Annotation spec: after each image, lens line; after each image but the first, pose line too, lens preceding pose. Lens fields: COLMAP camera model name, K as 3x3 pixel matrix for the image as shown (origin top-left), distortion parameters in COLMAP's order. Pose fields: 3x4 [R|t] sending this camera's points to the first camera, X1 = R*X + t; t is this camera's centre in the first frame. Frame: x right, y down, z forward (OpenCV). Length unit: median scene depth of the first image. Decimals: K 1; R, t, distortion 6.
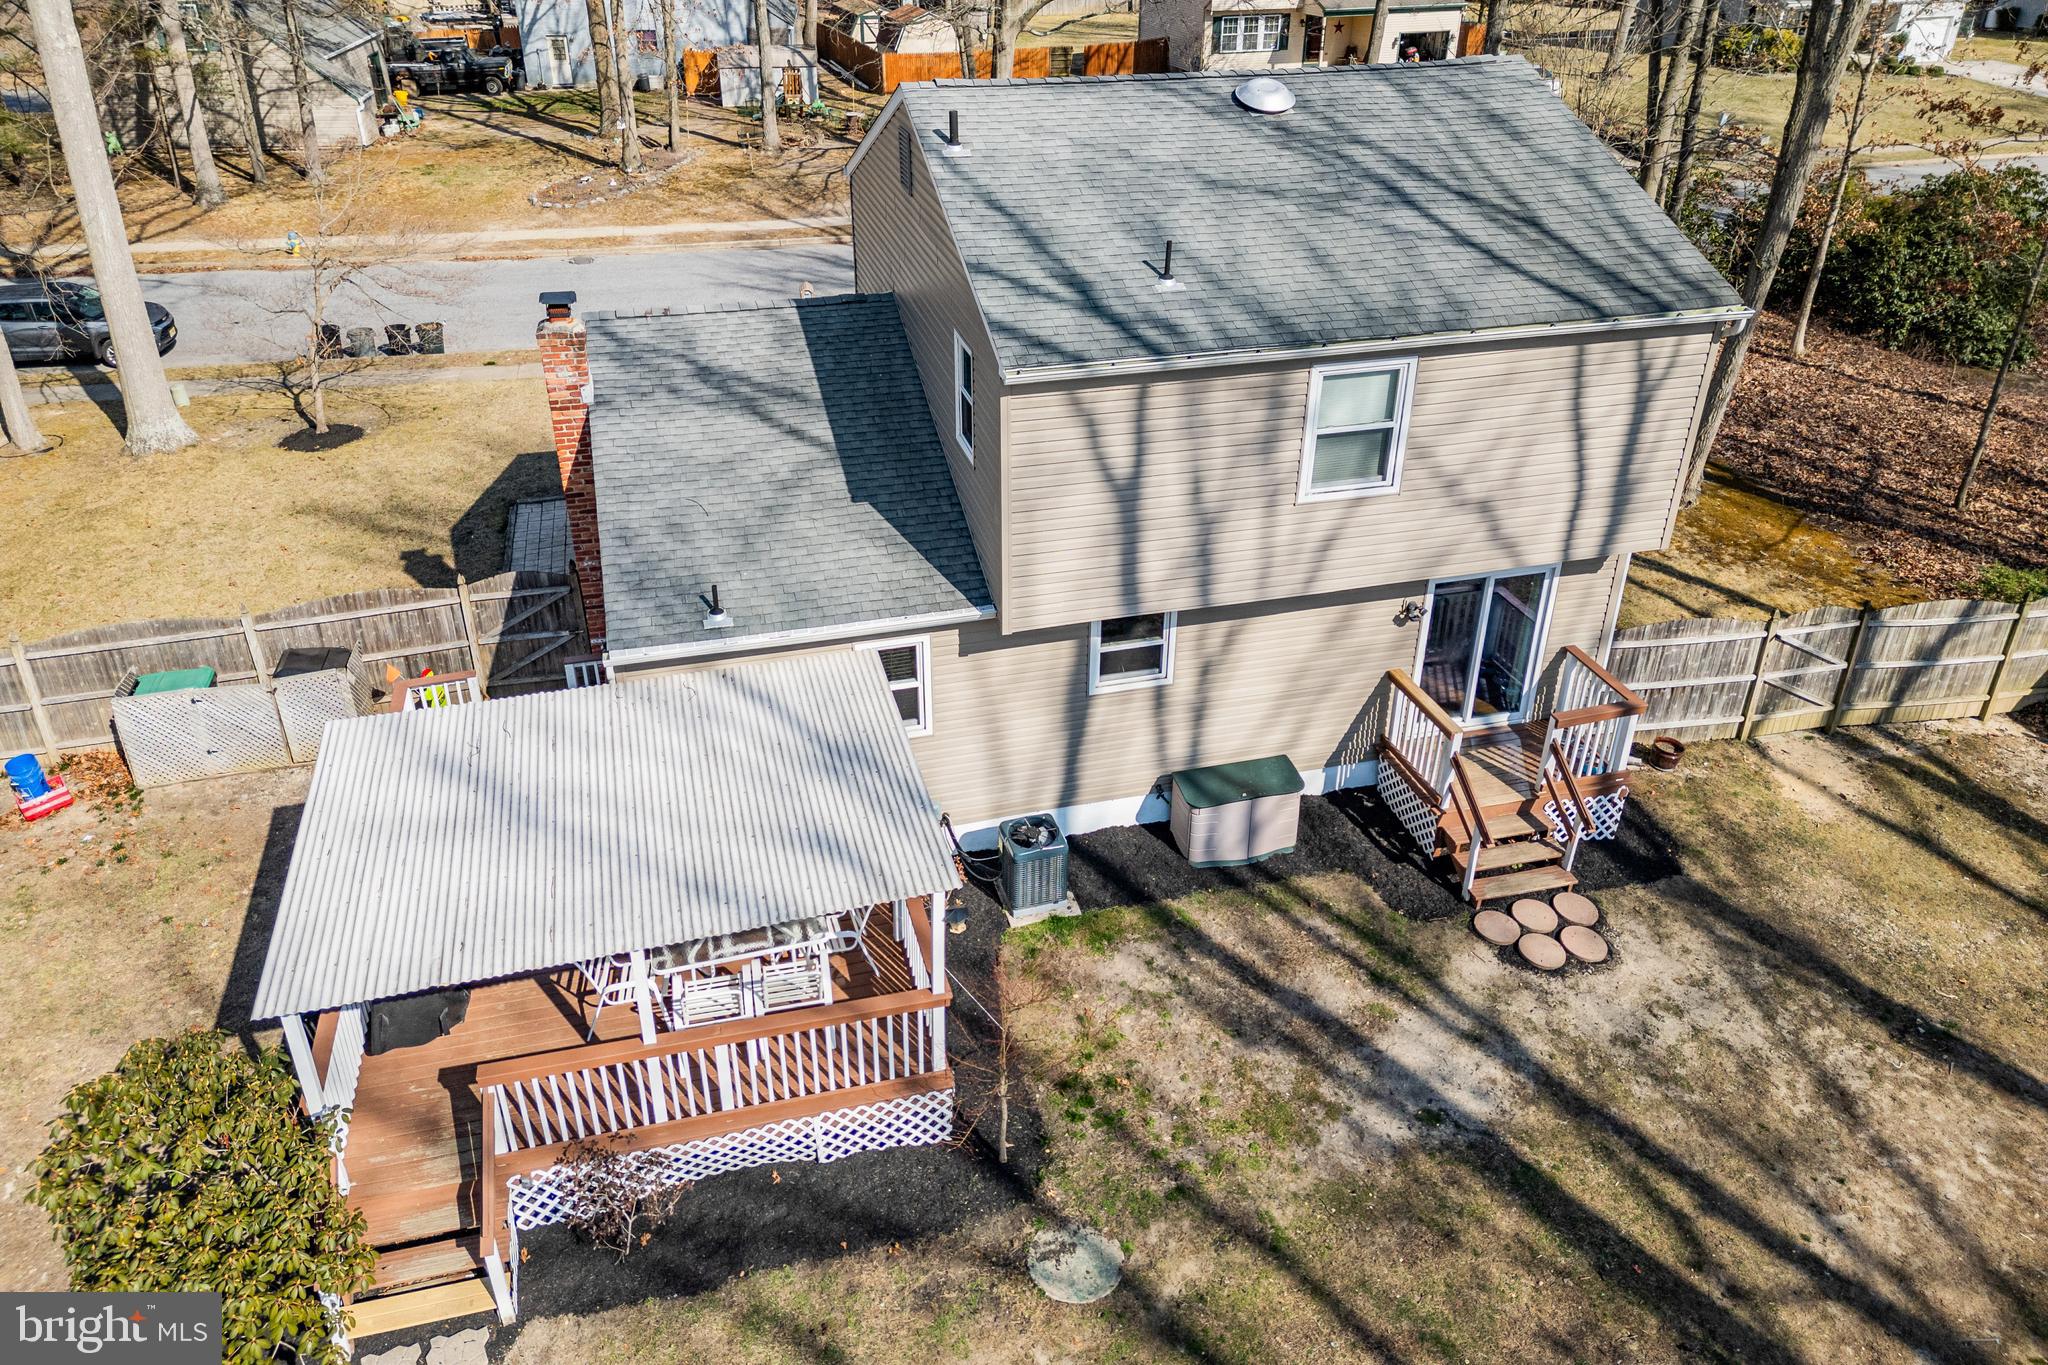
lens RADIAL K [[1470.8, 0, 1013.0], [0, 1470.8, 601.6], [0, 0, 1]] dist [0.067029, -0.015580]
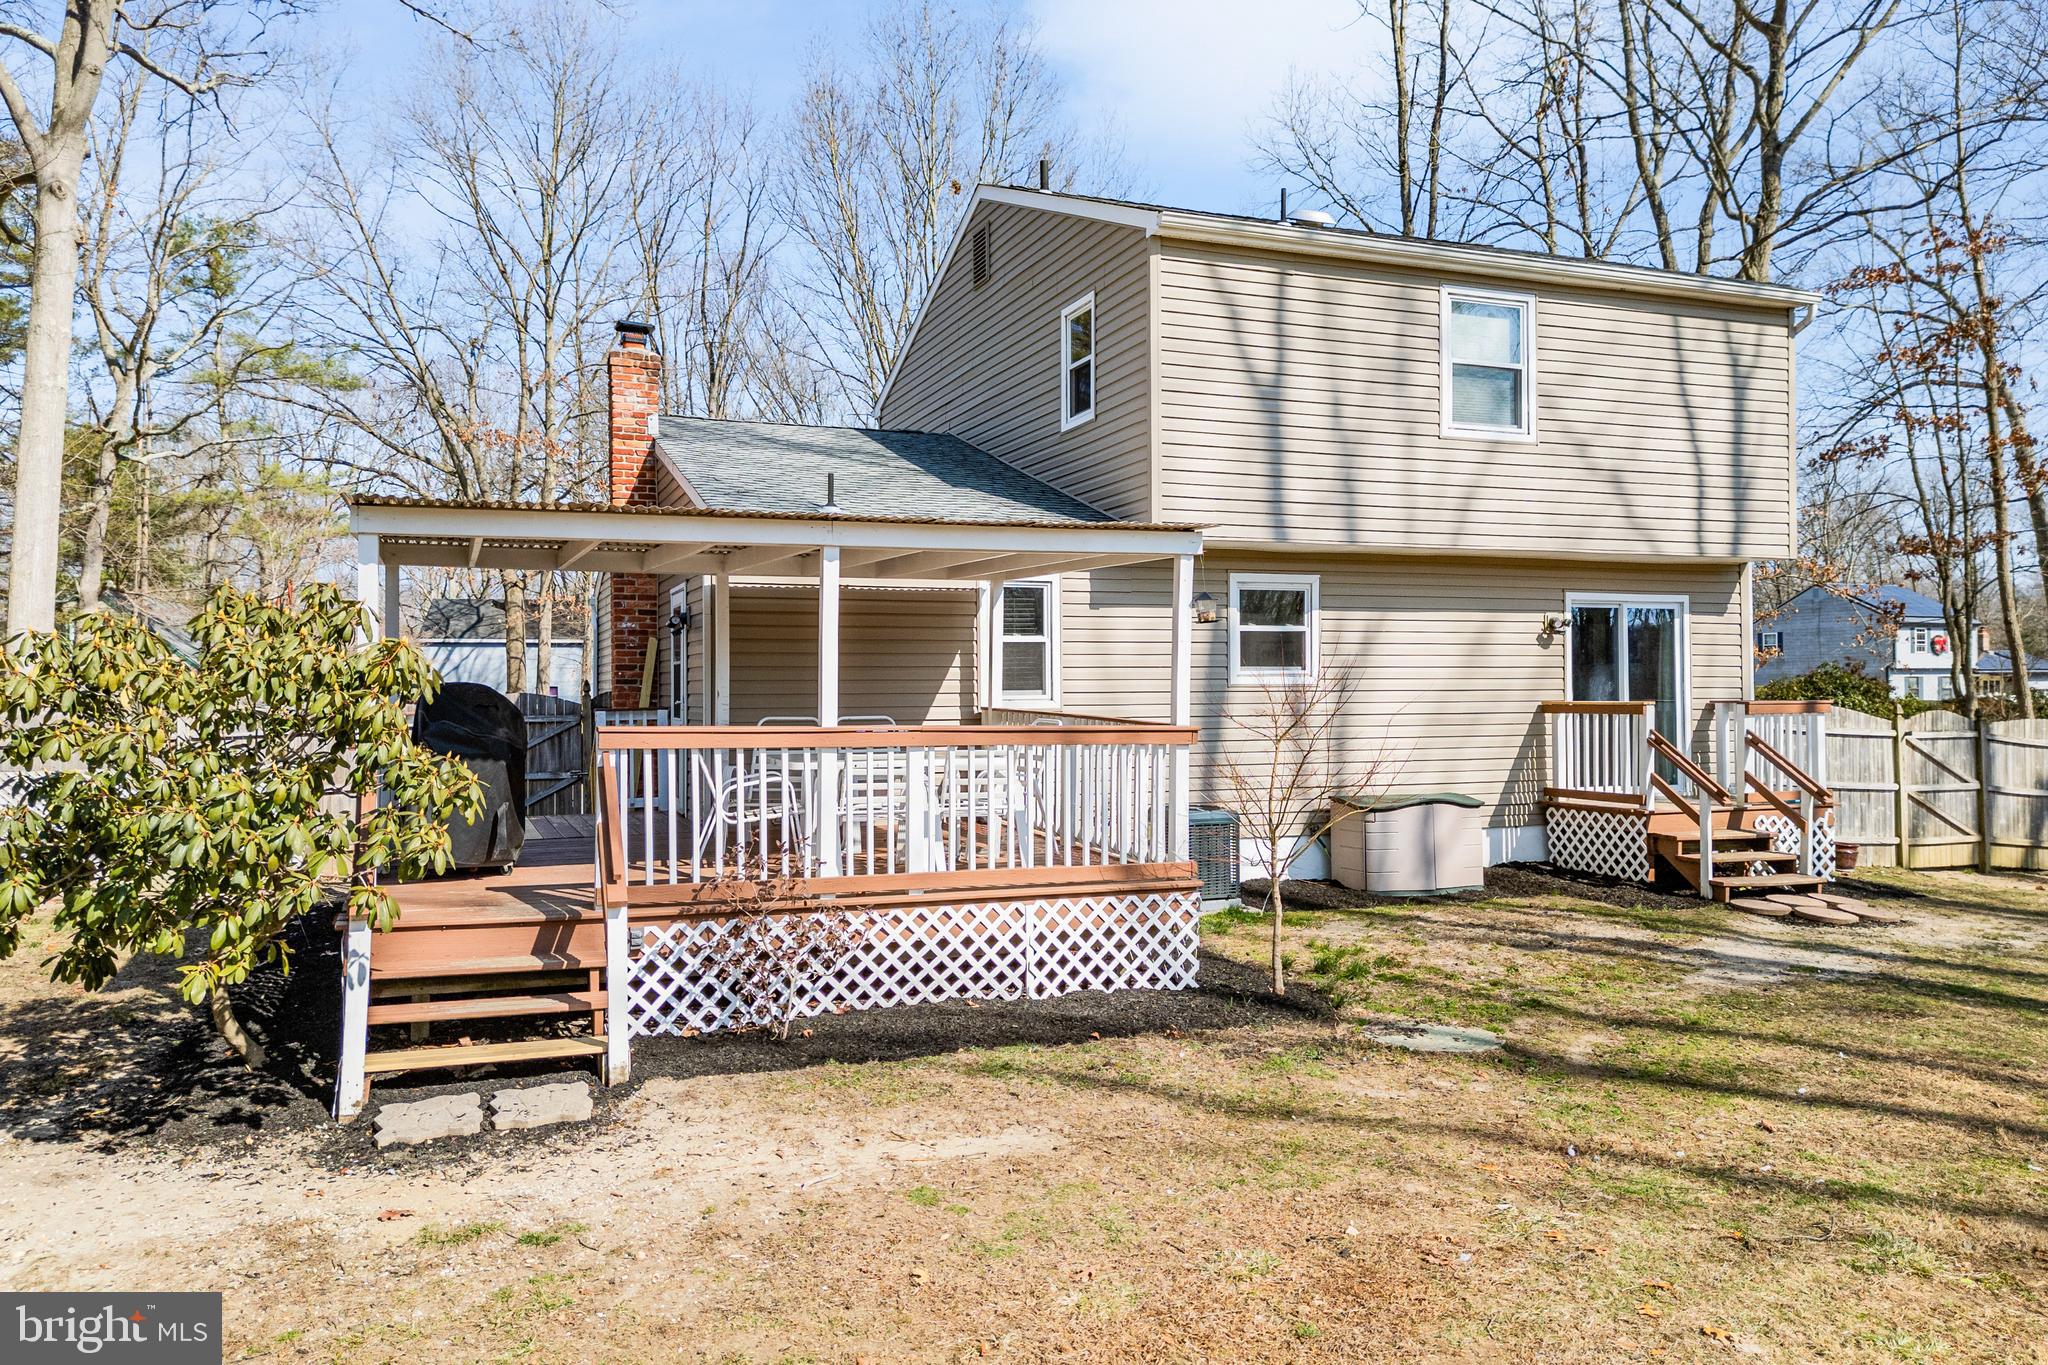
lens RADIAL K [[1470.8, 0, 1030.1], [0, 1470.8, 687.0], [0, 0, 1]] dist [0.067029, -0.015580]
pose [[0.992452, -0.014432, 0.121780, -0.180629], [0.071254, 0.876084, -0.476865, 0.494949], [-0.099808, 0.481943, 0.870499, 0.267981]]
